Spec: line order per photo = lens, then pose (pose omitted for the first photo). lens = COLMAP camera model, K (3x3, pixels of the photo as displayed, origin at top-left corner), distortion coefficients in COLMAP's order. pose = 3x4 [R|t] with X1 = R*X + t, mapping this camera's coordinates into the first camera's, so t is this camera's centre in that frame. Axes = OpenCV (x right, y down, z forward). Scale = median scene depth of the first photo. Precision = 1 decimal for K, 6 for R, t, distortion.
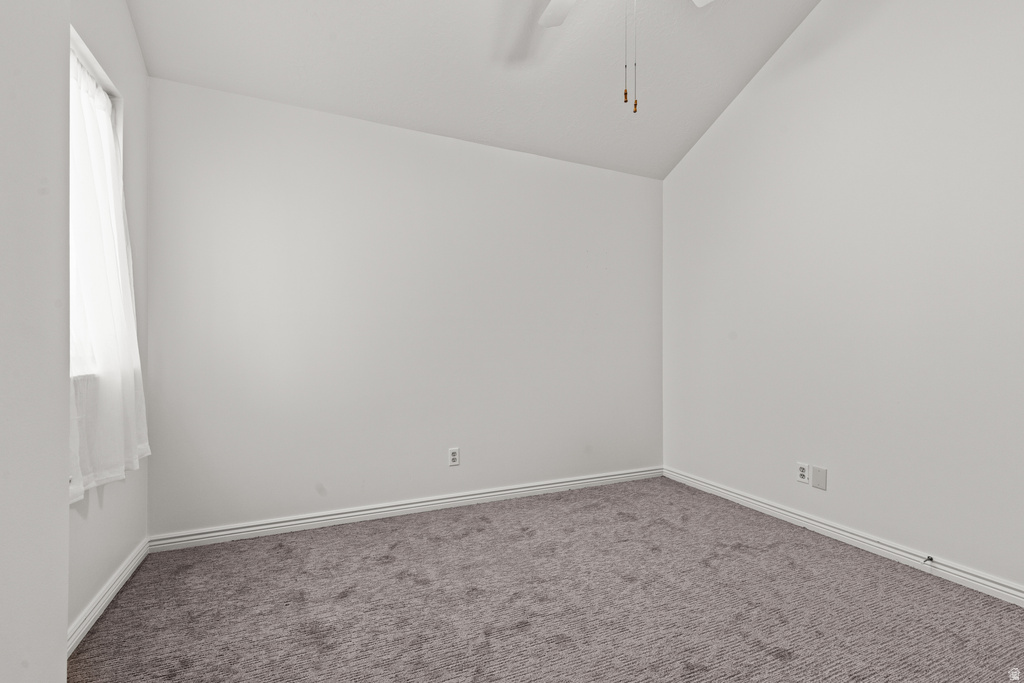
lens RADIAL K [[448.3, 0, 509.0], [0, 448.3, 348.4], [0, 0, 1]] dist [-0.000878, -0.000101]
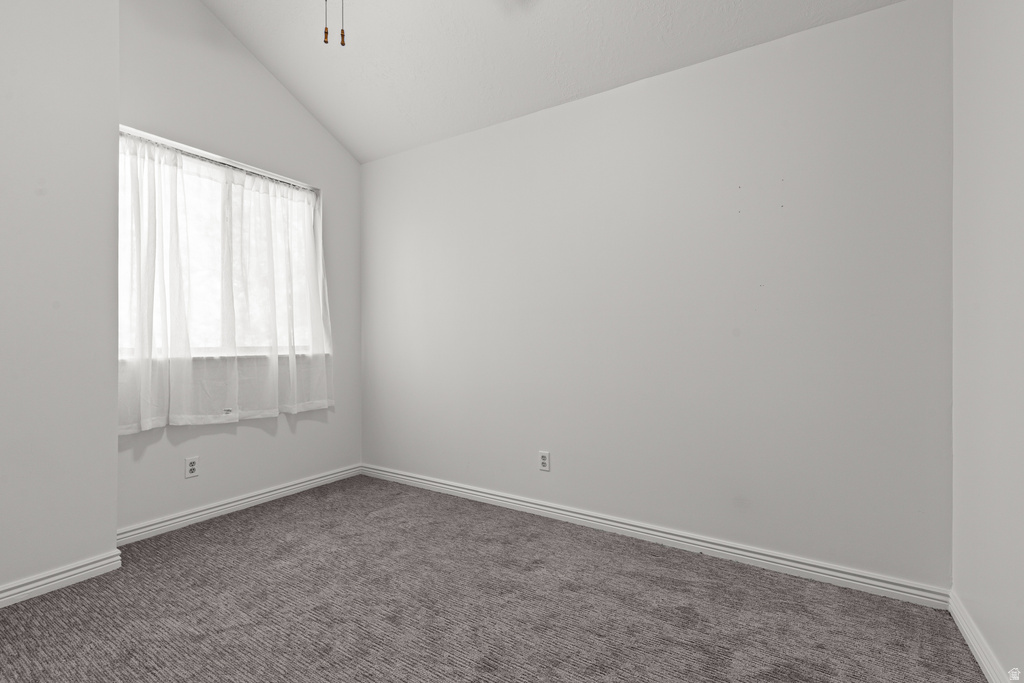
lens RADIAL K [[456.9, 0, 512.0], [0, 456.9, 341.5], [0, 0, 1]] dist [0.001101, -0.000018]
pose [[0.552706, -0.001074, -0.833375, 0.678201], [-0.002893, 0.999991, -0.003208, 0.002824], [0.833371, 0.004184, 0.552698, 0.476718]]
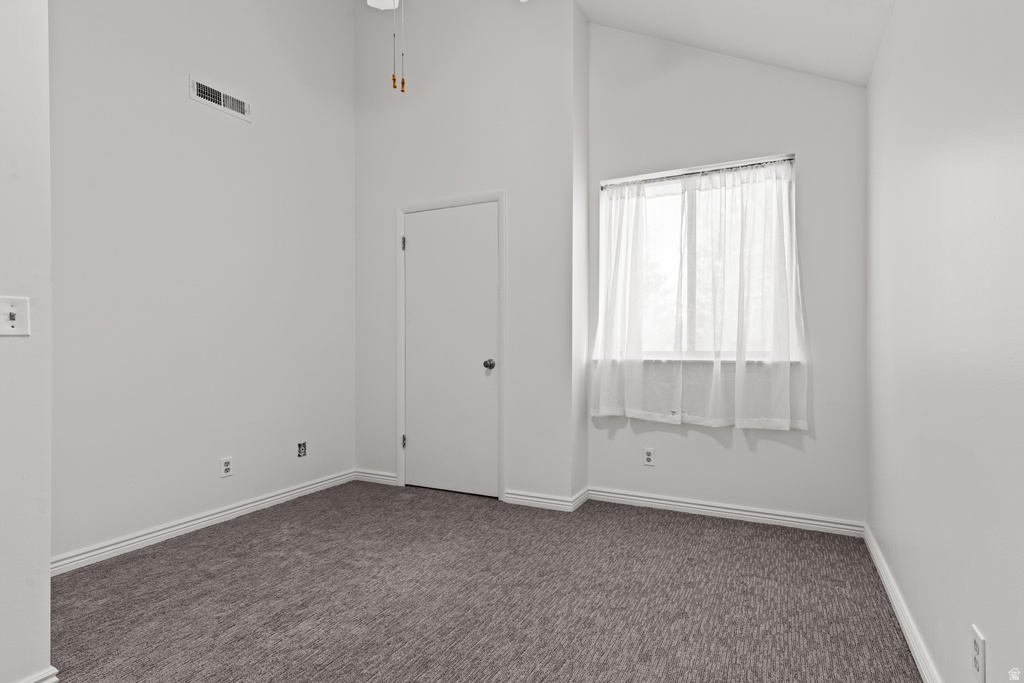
lens RADIAL K [[479.3, 0, 568.8], [0, 479.3, 345.8], [0, 0, 1]] dist [-0.000369, -0.000095]
pose [[-0.744966, 0.000674, -0.667102, 0.405868], [-0.003437, 0.999982, 0.004849, -0.003095], [0.667094, 0.005905, -0.744950, 1.172575]]
